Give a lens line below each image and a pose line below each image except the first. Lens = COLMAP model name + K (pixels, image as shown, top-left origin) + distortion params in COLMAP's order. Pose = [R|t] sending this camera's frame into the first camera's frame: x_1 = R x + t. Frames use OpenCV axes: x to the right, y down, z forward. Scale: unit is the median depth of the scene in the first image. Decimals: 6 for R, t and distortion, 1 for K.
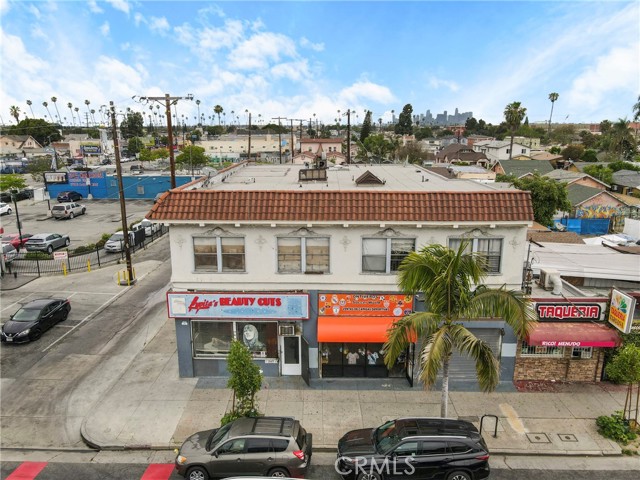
lens RADIAL K [[468.3, 0, 320.0], [0, 468.3, 240.0], [0, 0, 1]] dist [-0.038112, 0.092206]
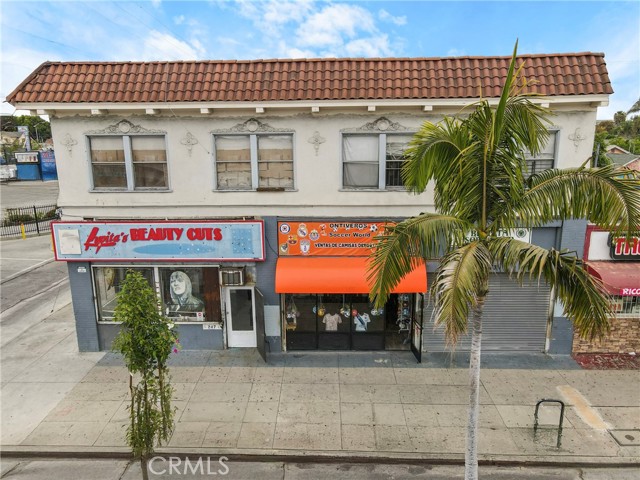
lens RADIAL K [[466.5, 0, 320.0], [0, 466.5, 240.0], [0, 0, 1]] dist [0.002691, 0.002695]
pose [[0.999872, -0.006891, -0.014425, 0.066435], [0.006714, 0.999902, -0.012272, 0.149358], [0.014508, 0.012174, 0.999821, 0.335681]]
